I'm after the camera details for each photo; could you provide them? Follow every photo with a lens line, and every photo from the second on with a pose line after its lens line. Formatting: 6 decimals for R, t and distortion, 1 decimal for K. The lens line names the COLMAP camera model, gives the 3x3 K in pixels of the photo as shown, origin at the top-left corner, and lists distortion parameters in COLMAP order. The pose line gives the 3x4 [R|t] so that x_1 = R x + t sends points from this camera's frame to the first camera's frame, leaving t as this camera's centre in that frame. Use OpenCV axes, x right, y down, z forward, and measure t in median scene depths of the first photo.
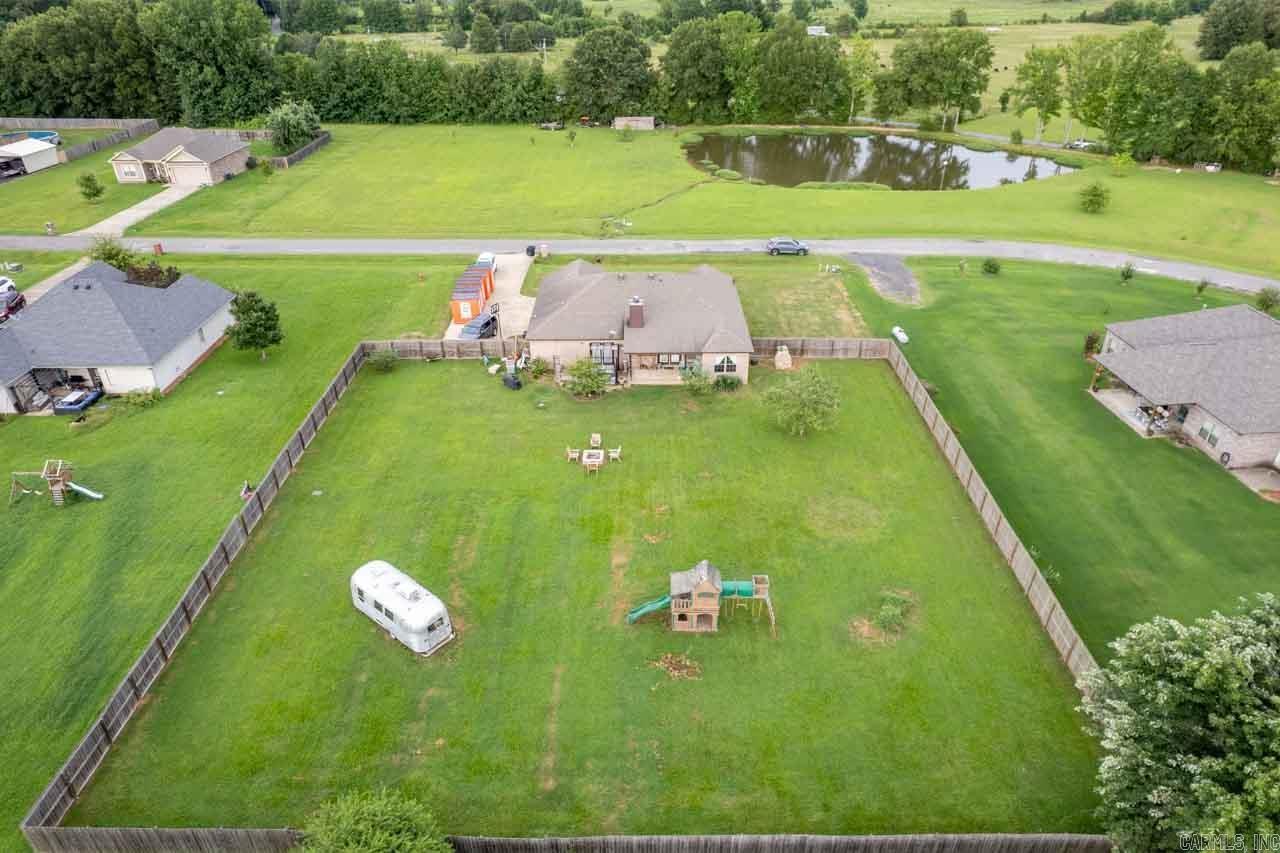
lens RADIAL K [[826.7, 0, 640.0], [0, 826.7, 426.5], [0, 0, 1]] dist [-0.080057, 0.072290]
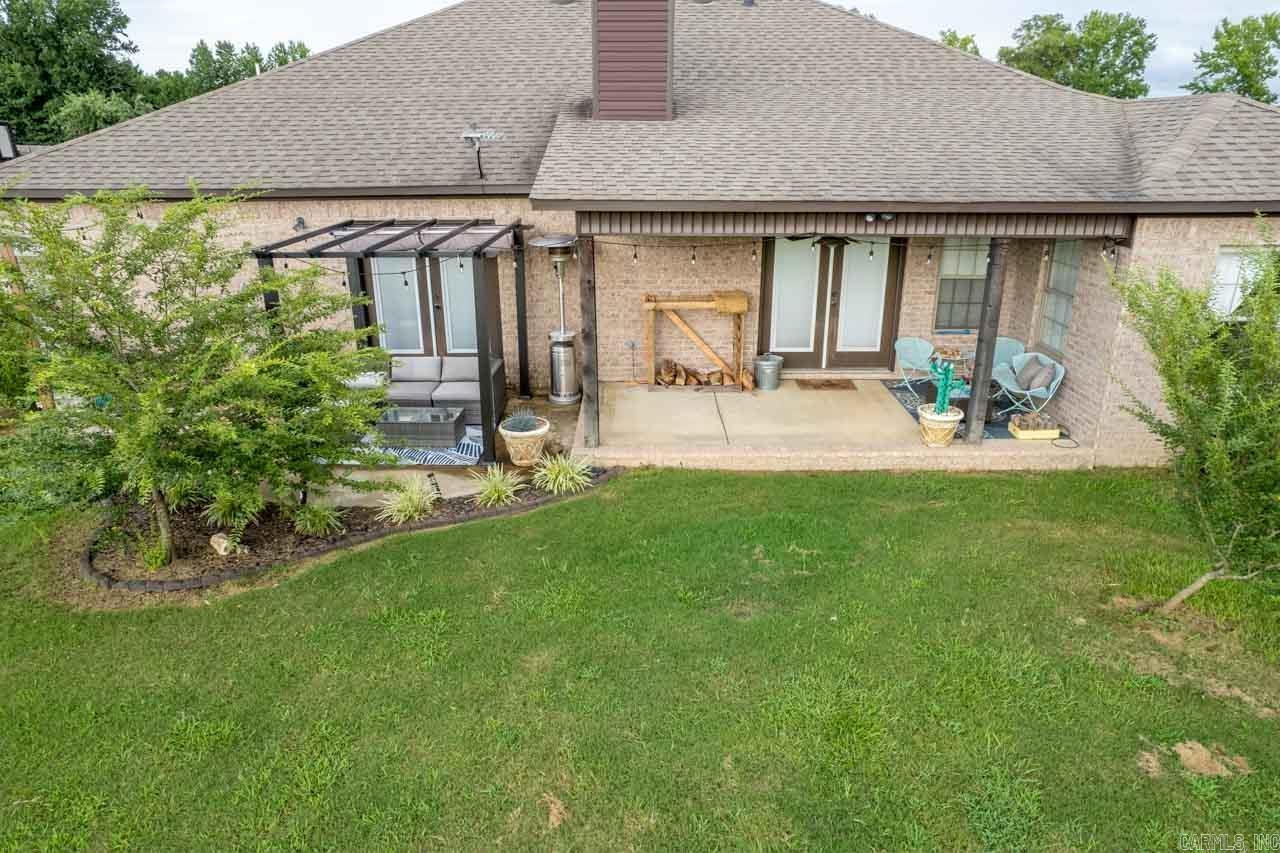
lens RADIAL K [[826.7, 0, 640.0], [0, 826.7, 426.5], [0, 0, 1]] dist [-0.080057, 0.072290]
pose [[0.999999, 0.001507, -0.000703, -0.001488], [-0.001609, 0.983452, -0.181160, -0.016859], [0.000418, 0.181161, 0.983453, 0.441152]]
